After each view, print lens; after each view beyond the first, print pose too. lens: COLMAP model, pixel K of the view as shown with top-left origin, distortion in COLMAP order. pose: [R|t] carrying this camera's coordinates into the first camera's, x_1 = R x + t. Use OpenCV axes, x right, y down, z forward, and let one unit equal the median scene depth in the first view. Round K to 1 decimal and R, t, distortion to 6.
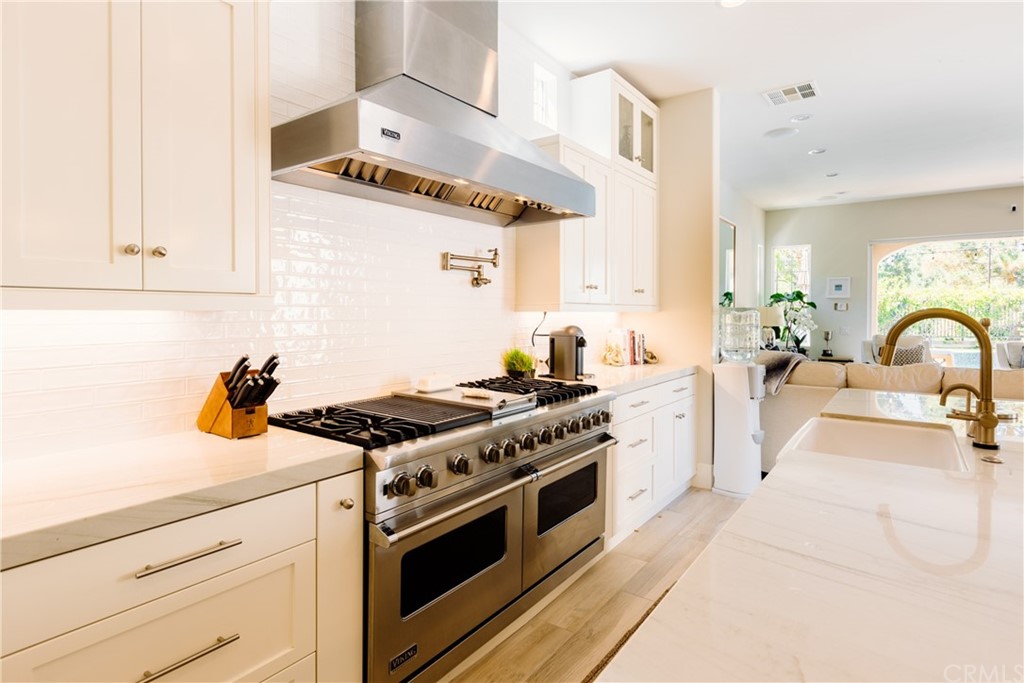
lens RADIAL K [[554.3, 0, 509.1], [0, 554.3, 311.9], [0, 0, 1]] dist [0.003752, 0.000858]
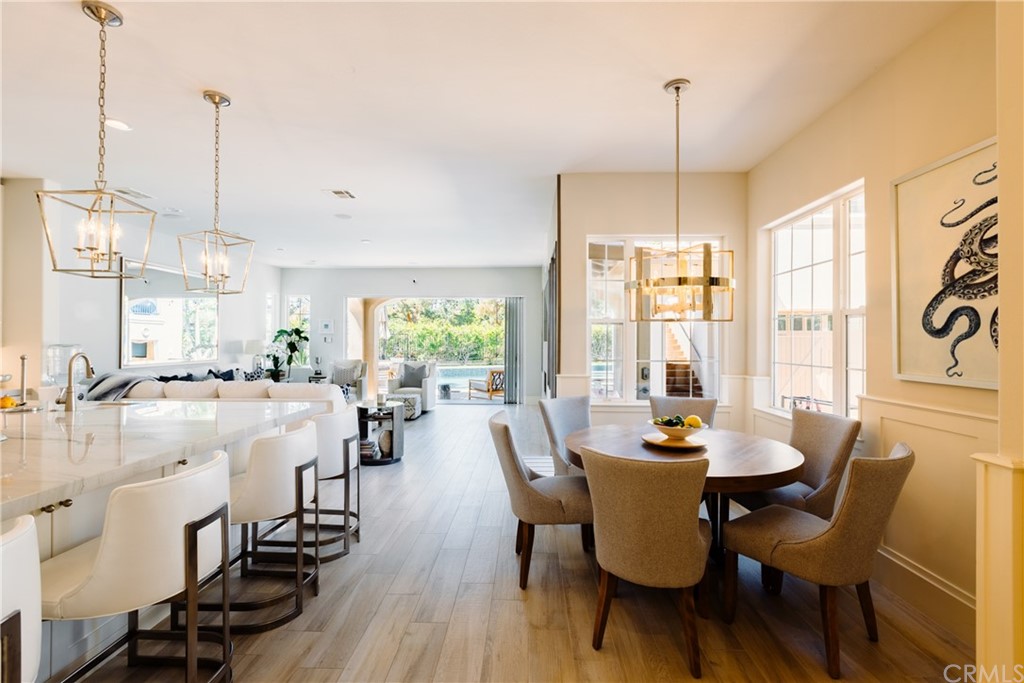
lens RADIAL K [[453.7, 0, 515.2], [0, 453.7, 338.5], [0, 0, 1]] dist [-0.004661, -0.000560]
pose [[0.810056, 0.001905, 0.586349, 0.301598], [0.001310, 0.999986, -0.005058, -0.006096], [-0.586351, 0.004866, 0.810043, -0.232689]]
